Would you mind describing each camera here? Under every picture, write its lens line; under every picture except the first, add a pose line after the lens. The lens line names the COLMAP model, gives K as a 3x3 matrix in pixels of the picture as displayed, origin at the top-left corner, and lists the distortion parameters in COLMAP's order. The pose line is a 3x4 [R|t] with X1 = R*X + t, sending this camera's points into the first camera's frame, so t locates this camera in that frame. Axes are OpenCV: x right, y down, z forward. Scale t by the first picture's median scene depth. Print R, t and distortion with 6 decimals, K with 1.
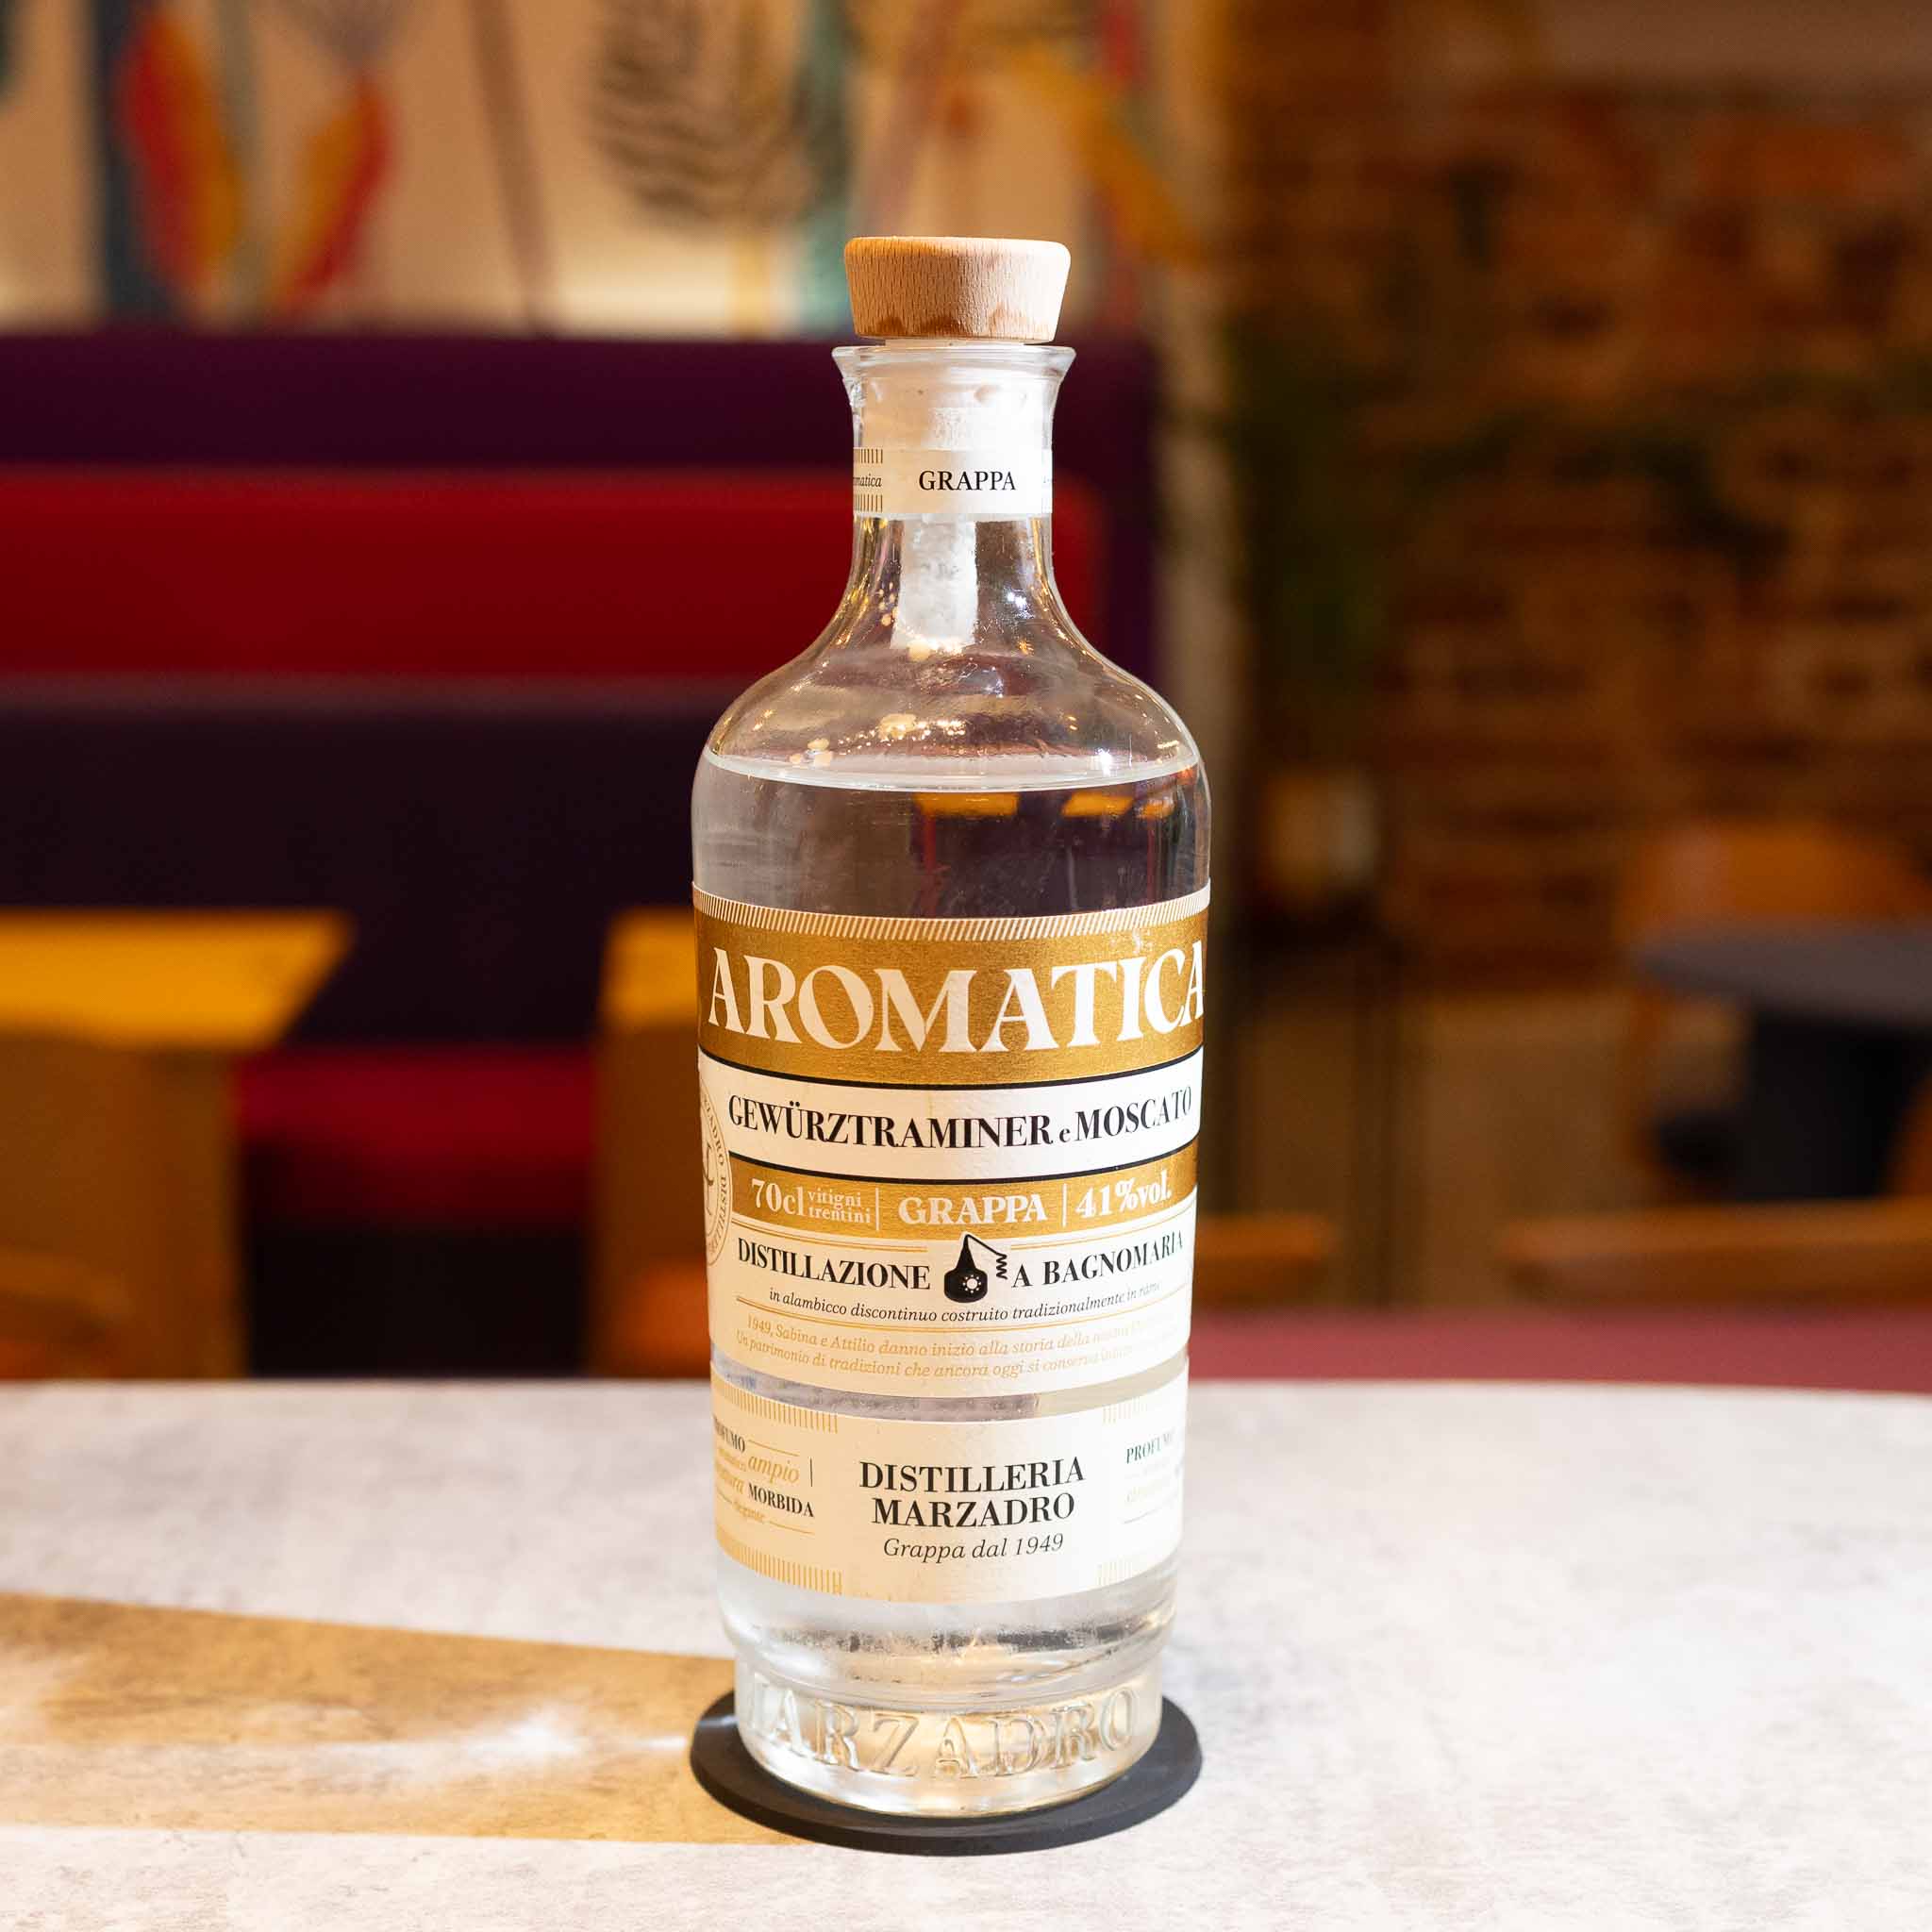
lens RADIAL K [[3967.6, 0, 951.8], [0, 3967.6, 910.8], [0, 0, 1]] dist [0.057758, -0.192705]
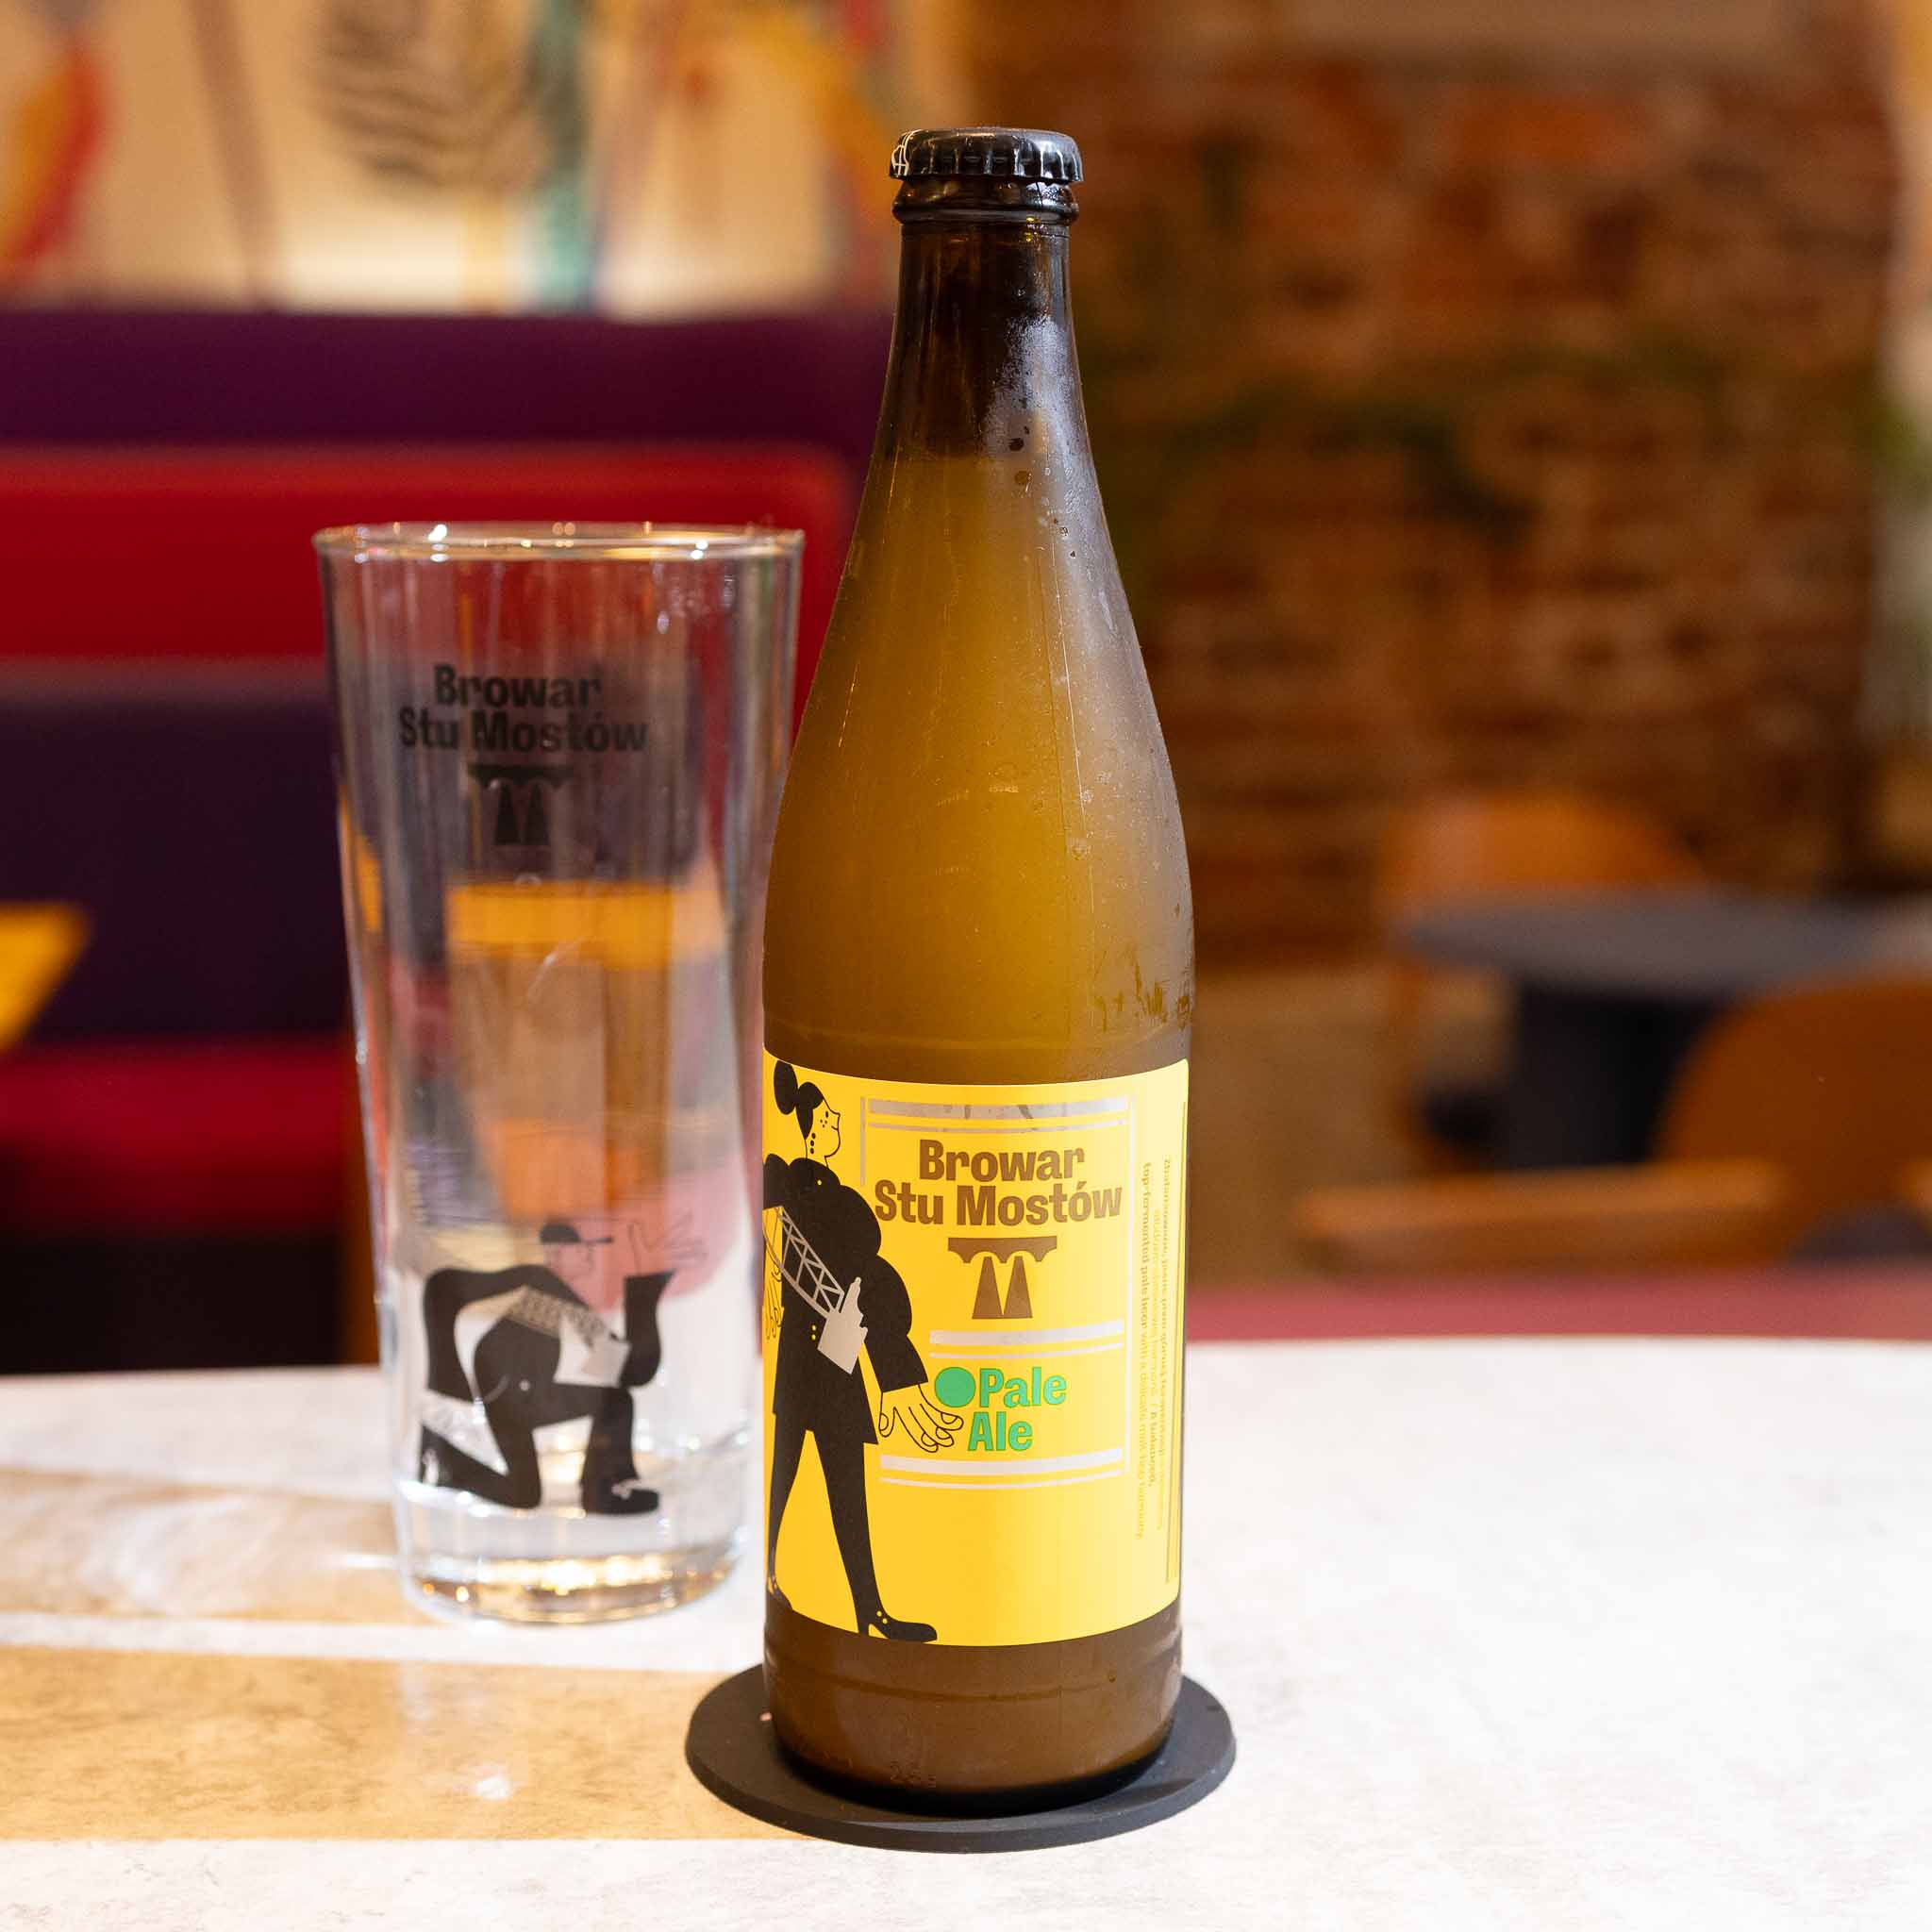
lens RADIAL K [[3922.1, 0, 968.6], [0, 3922.1, 991.1], [0, 0, 1]] dist [0.041167, 0.127969]
pose [[0.995506, -0.018063, 0.092963, -0.033577], [0.016337, 0.999680, 0.019298, 0.007369], [-0.093282, -0.017693, 0.995483, 0.035486]]
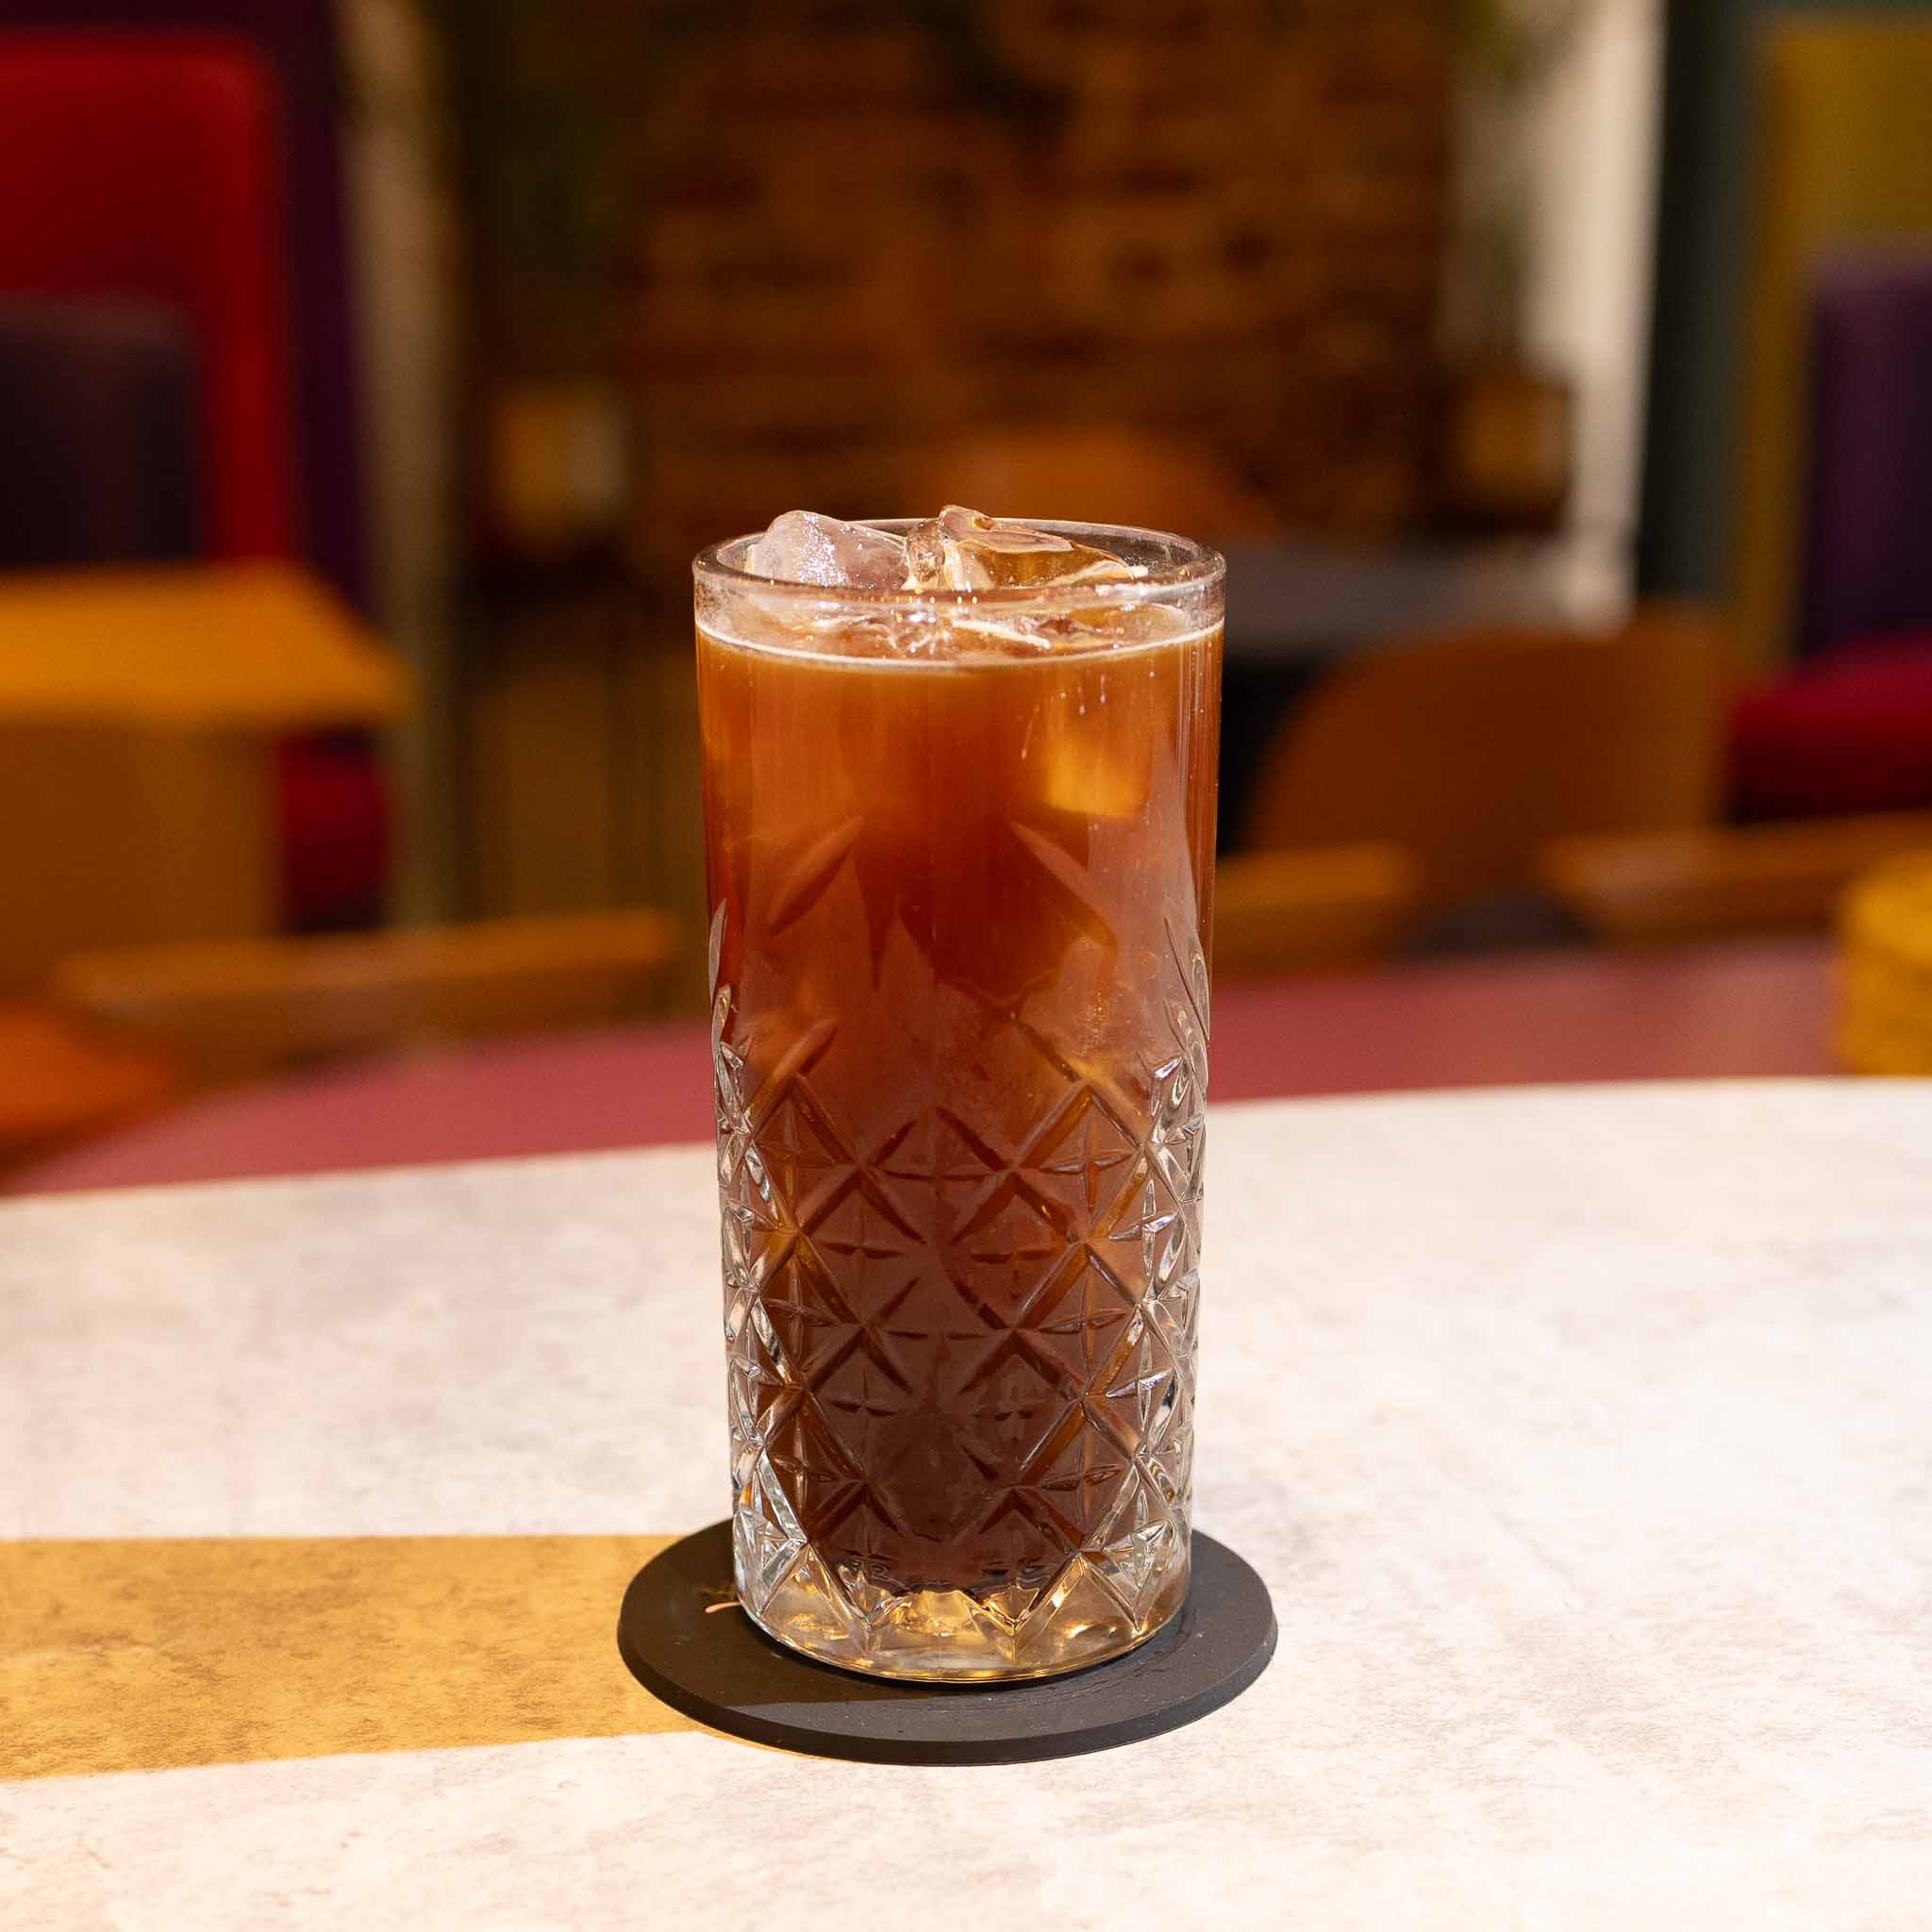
lens RADIAL K [[4439.2, 0, 966.0], [0, 4439.2, 966.0], [0, 0, 1]] dist [0.061850, 0.124280]
pose [[0.966380, -0.064202, 0.248974, -0.084669], [0.041286, 0.994506, 0.096199, -0.000241], [-0.253782, -0.082685, 0.963721, 0.069522]]
